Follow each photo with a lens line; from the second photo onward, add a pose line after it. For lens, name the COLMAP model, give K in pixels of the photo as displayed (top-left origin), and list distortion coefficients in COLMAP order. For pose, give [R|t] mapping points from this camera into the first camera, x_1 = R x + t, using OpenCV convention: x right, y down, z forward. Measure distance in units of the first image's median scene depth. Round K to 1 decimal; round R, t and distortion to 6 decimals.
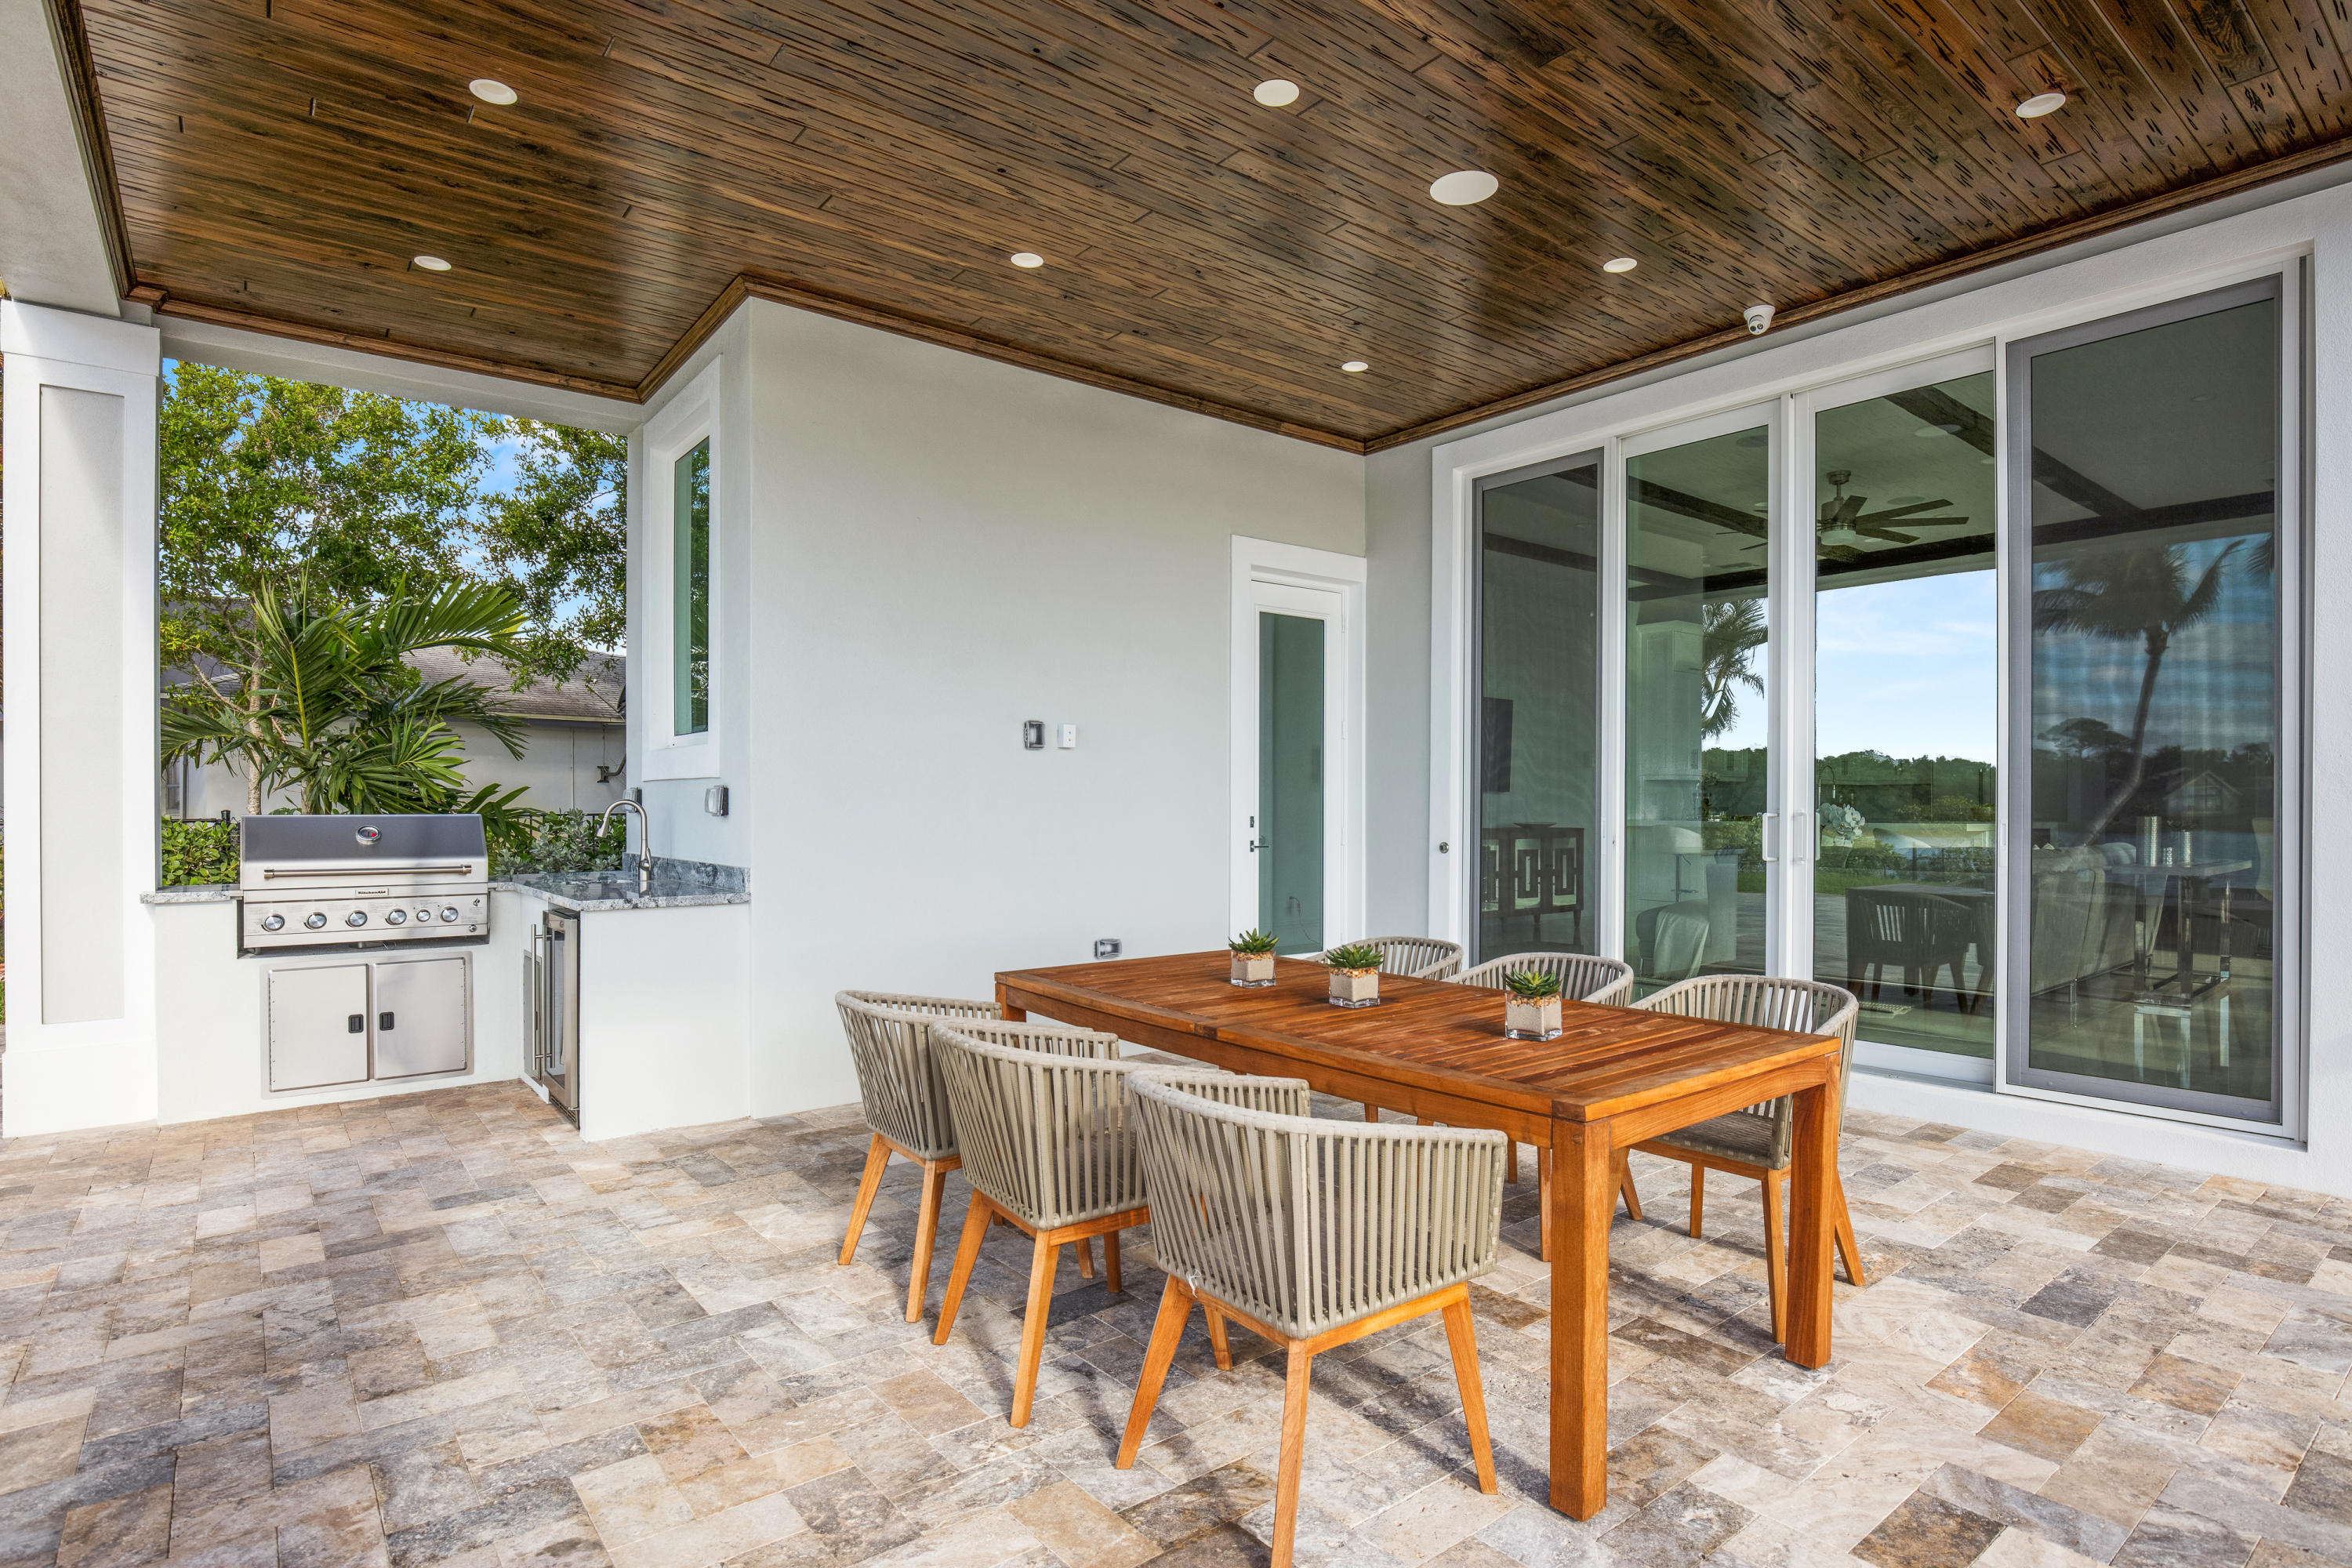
lens RADIAL K [[1206.7, 0, 1176.0], [0, 1206.7, 784.0], [0, 0, 1]] dist [-0.026715, -0.000050]
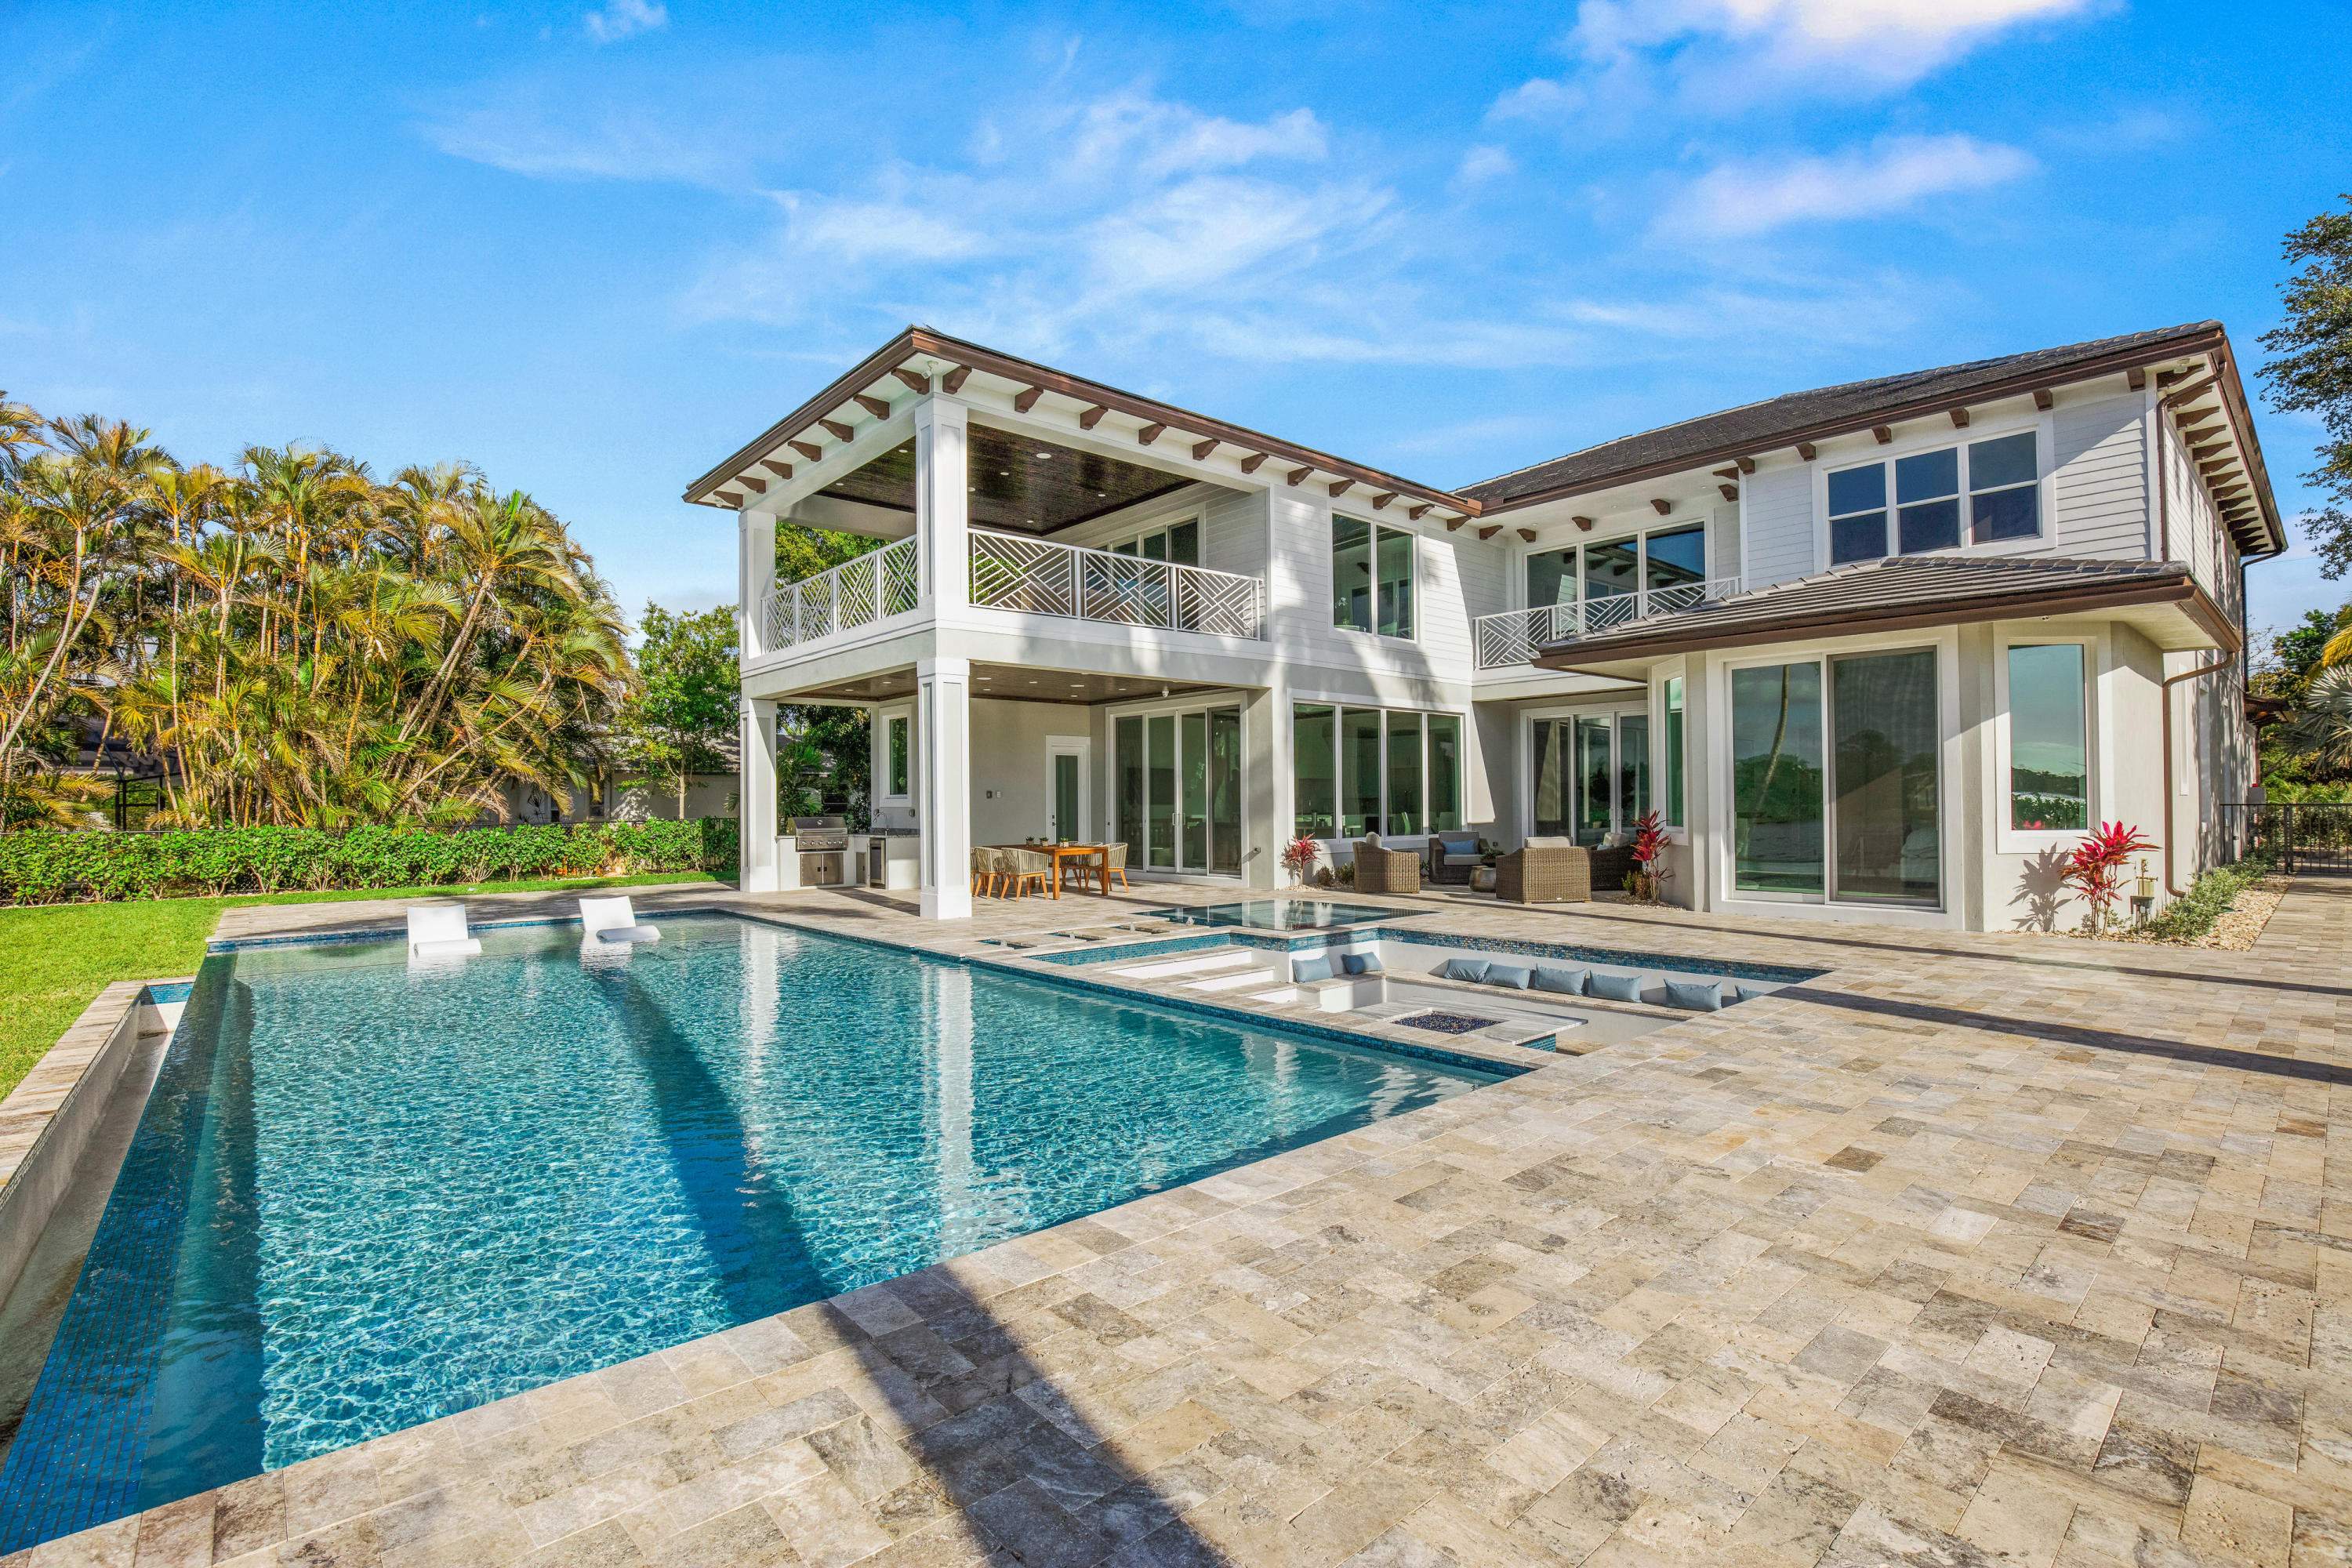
lens RADIAL K [[1076.9, 0, 1182.0], [0, 1076.9, 778.1], [0, 0, 1]] dist [-0.047460, 0.011140]
pose [[0.998258, -0.007840, 0.058469, 0.287880], [0.008221, 0.999947, -0.006268, -0.066203], [-0.058417, 0.006738, 0.998270, -2.410002]]
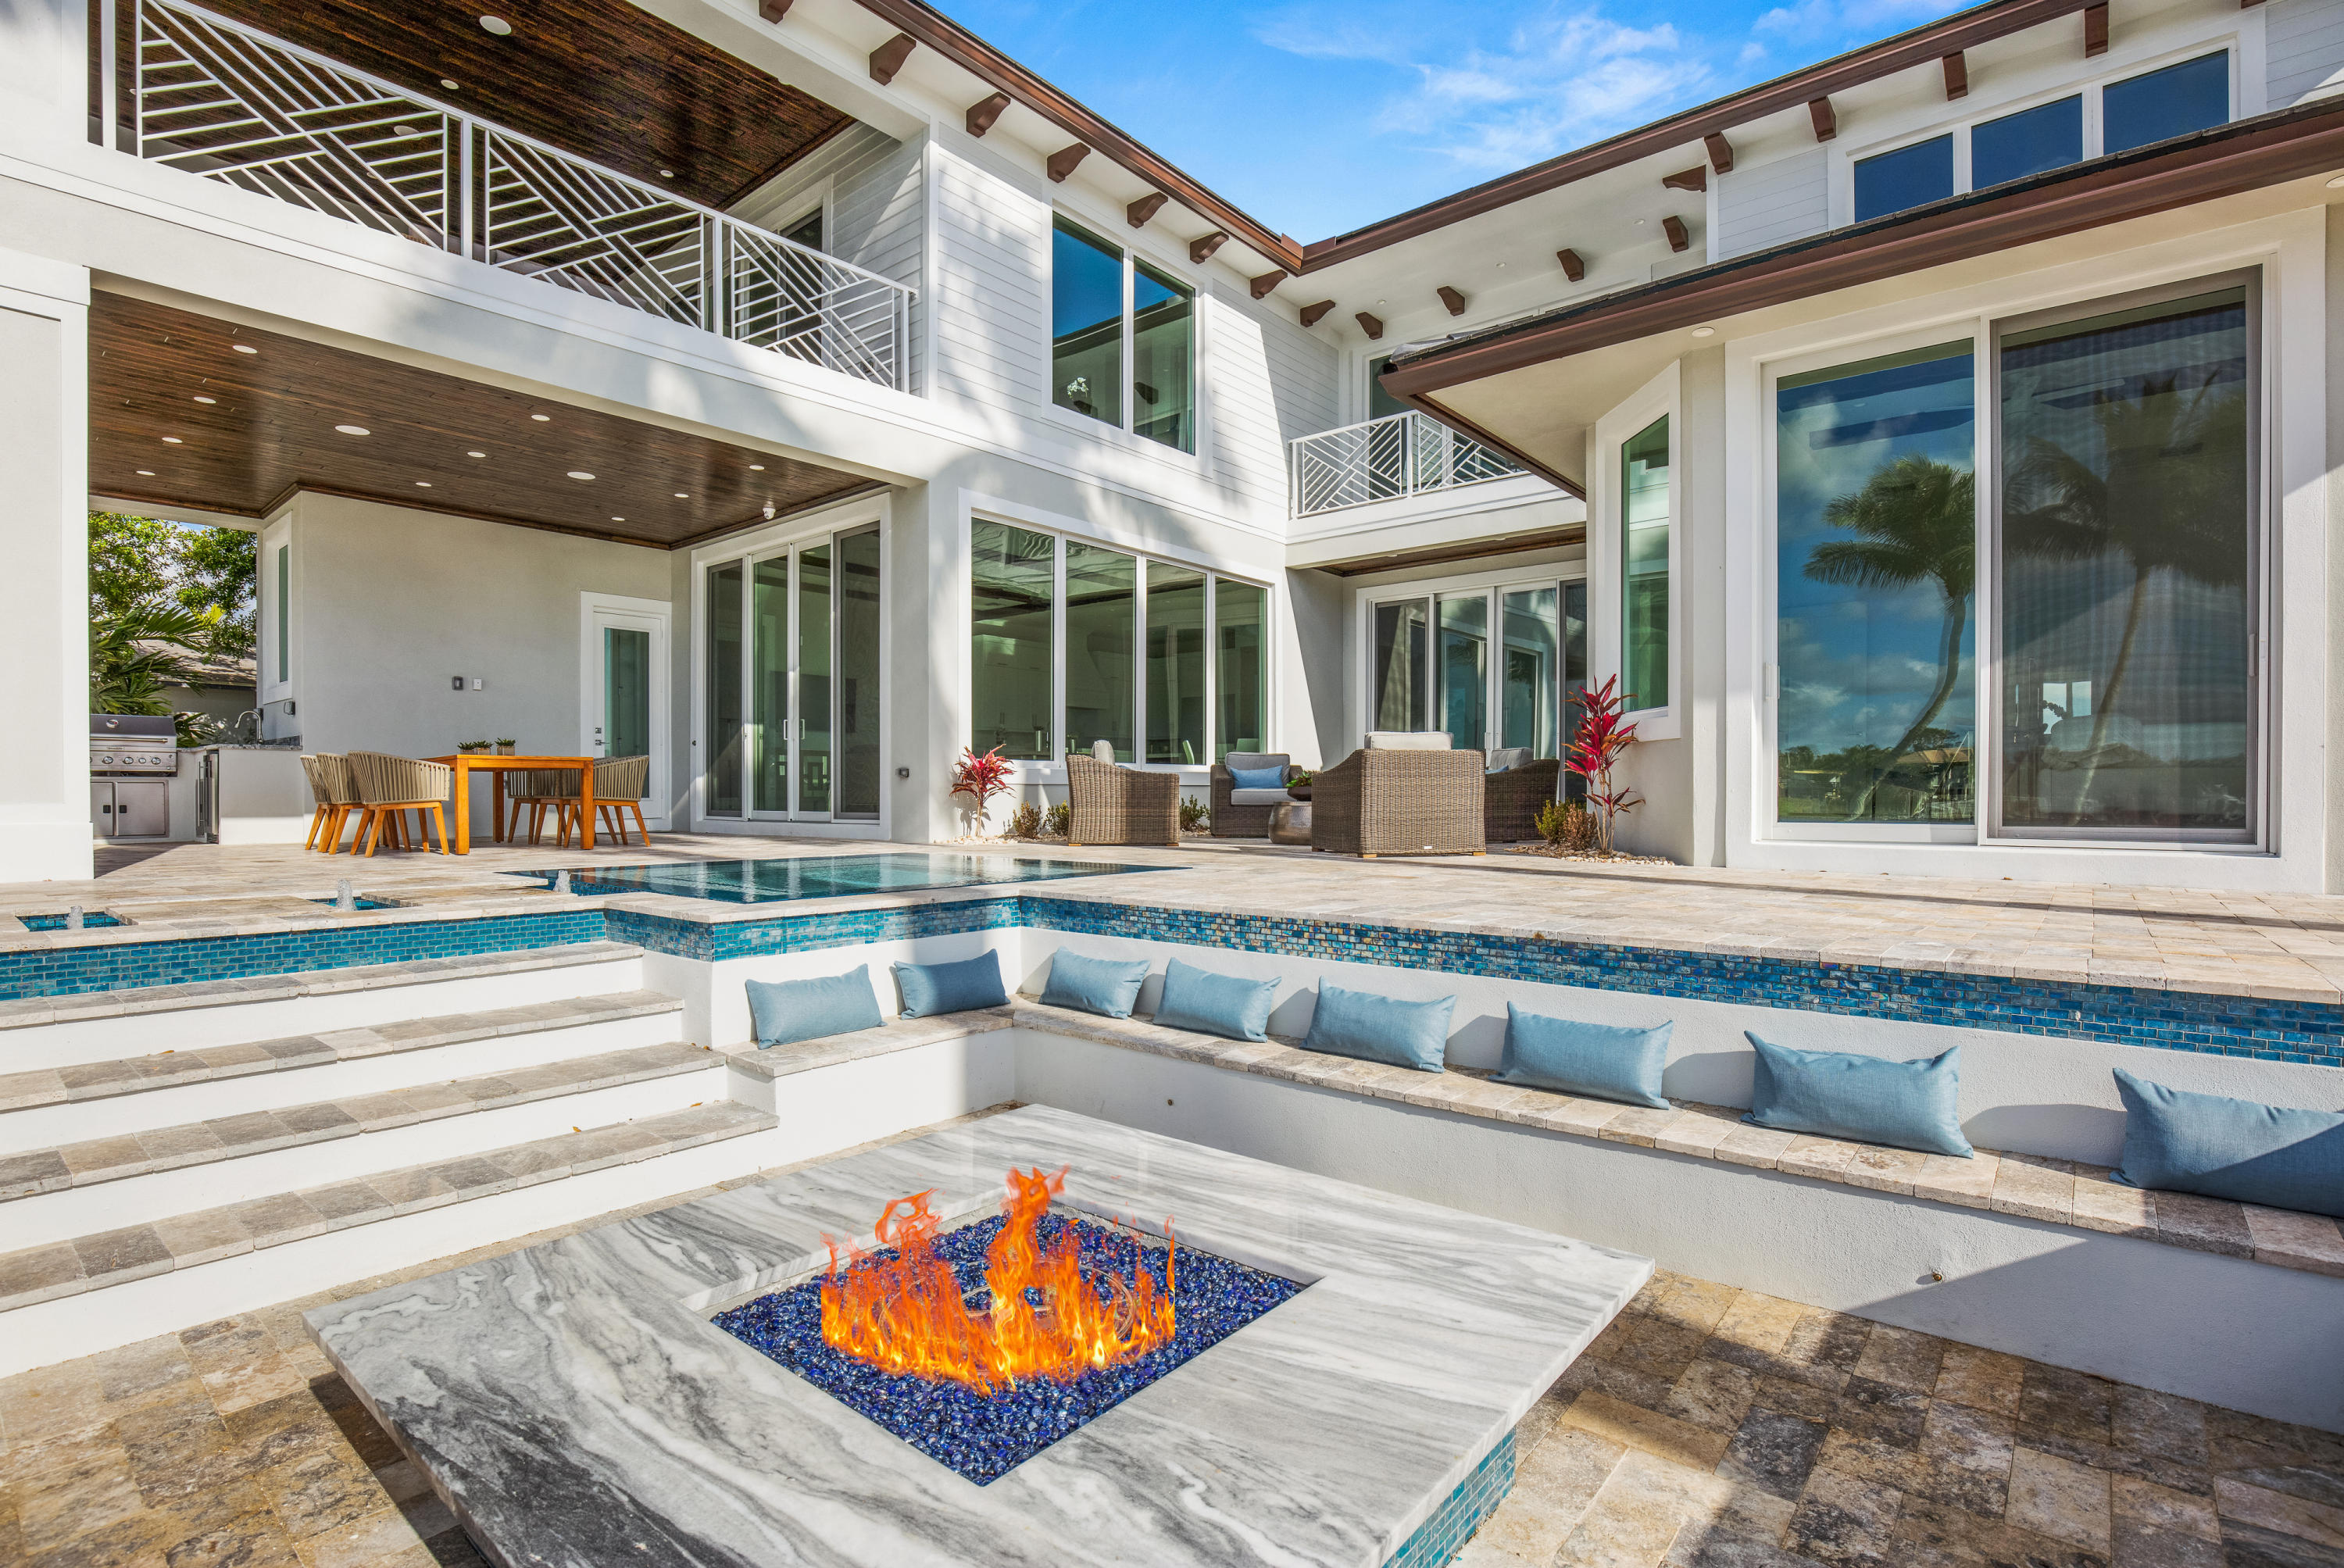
lens RADIAL K [[1120.0, 0, 1181.7], [0, 1120.0, 789.2], [0, 0, 1]] dist [-0.037341, 0.008512]
pose [[0.977423, -0.000678, 0.211291, 0.731877], [-0.002270, 0.999903, 0.013708, 0.118838], [-0.211280, -0.013878, 0.977327, -1.226226]]
